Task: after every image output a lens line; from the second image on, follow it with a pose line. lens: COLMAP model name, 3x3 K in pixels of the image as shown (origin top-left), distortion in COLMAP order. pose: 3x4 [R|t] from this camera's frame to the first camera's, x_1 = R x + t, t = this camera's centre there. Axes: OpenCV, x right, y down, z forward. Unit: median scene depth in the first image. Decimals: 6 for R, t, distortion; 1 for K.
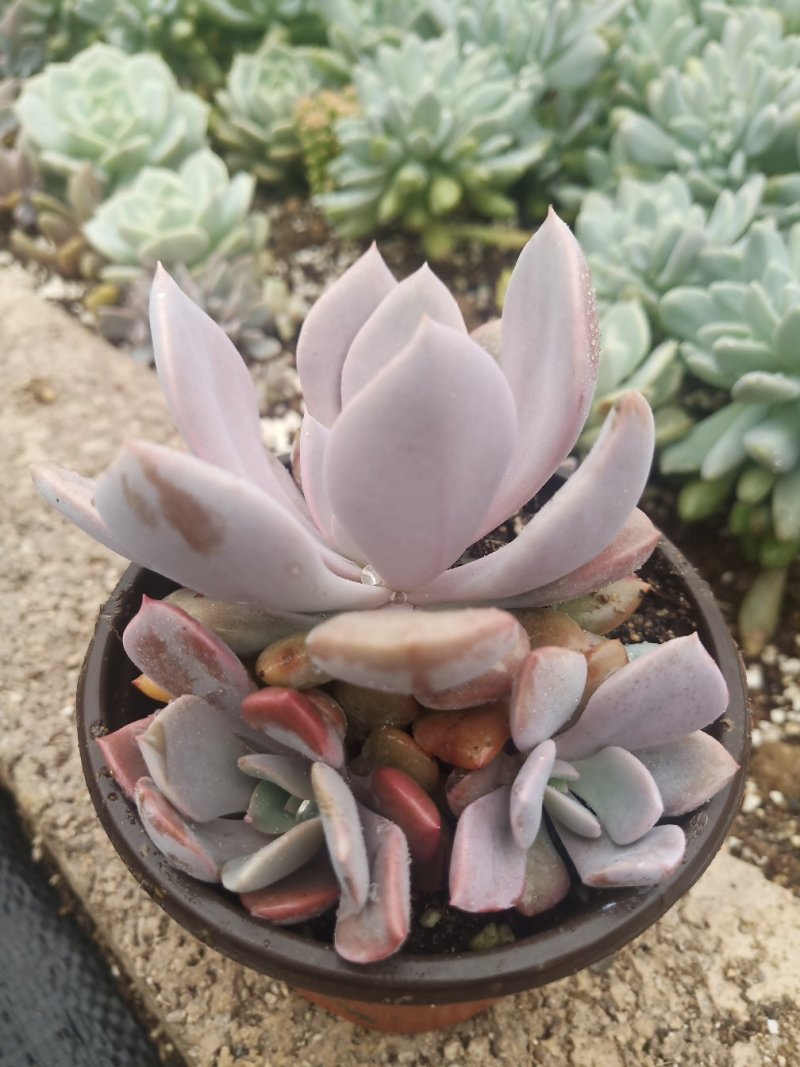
lens RADIAL K [[872.3, 0, 396.4], [0, 872.3, 526.4], [0, 0, 1]] dist [-0.061079, 0.066845]
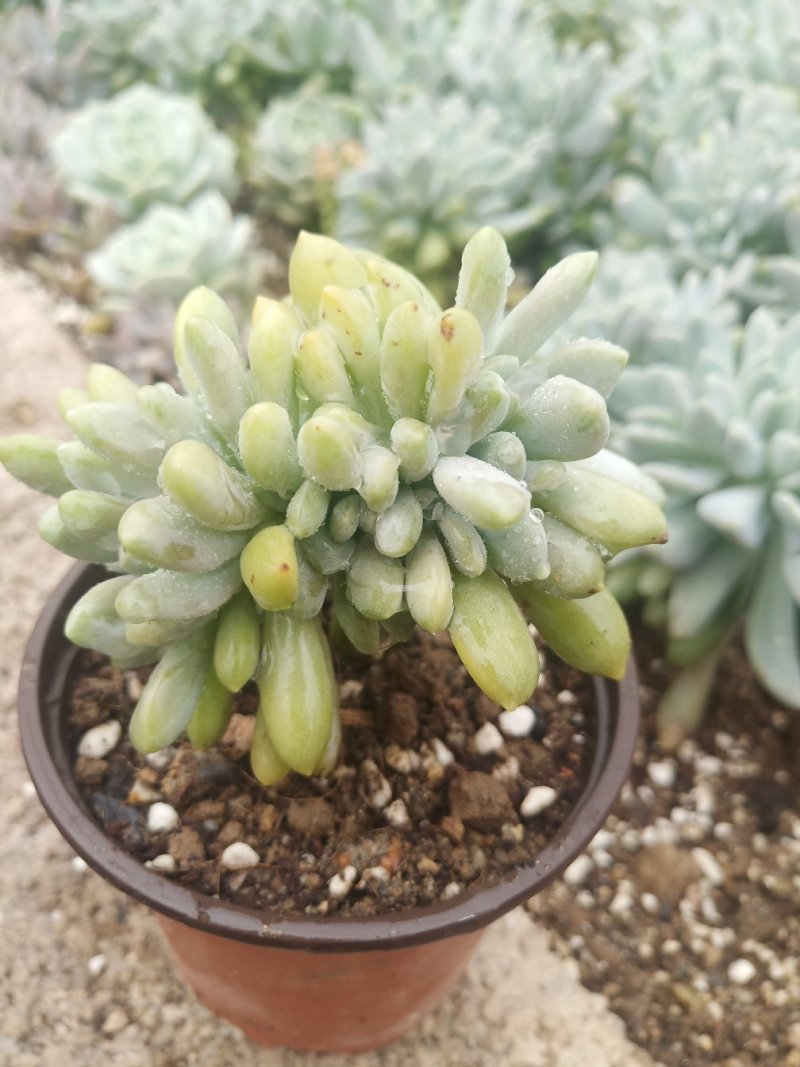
lens RADIAL K [[872.3, 0, 401.0], [0, 872.3, 533.8], [0, 0, 1]] dist [-0.061079, 0.066845]
pose [[0.989838, 0.101569, -0.099518, 0.159208], [-0.104028, 0.994377, -0.019832, -0.033698], [0.096944, 0.029983, 0.994838, -0.001469]]
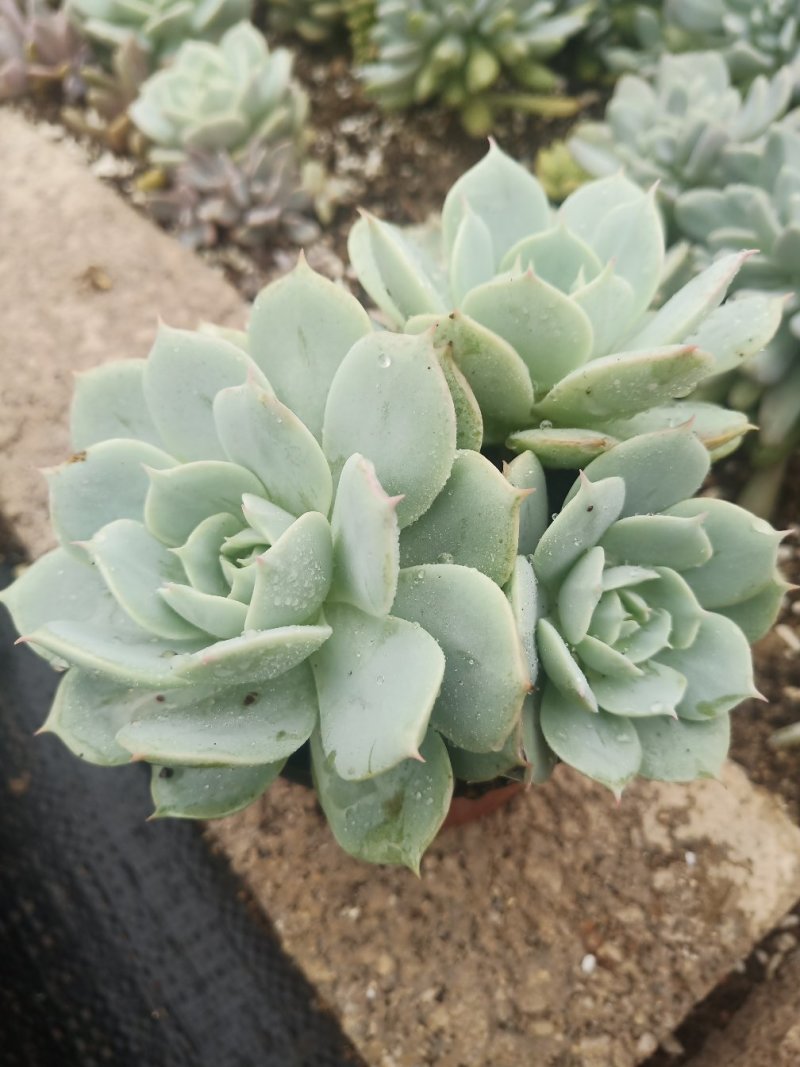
lens RADIAL K [[872.3, 0, 400.3], [0, 872.3, 525.7], [0, 0, 1]] dist [-0.061079, 0.066845]
pose [[0.996753, 0.026595, -0.076002, 0.053194], [-0.011523, 0.981278, 0.192251, -0.061723], [0.079692, -0.190751, 0.978398, -0.079224]]
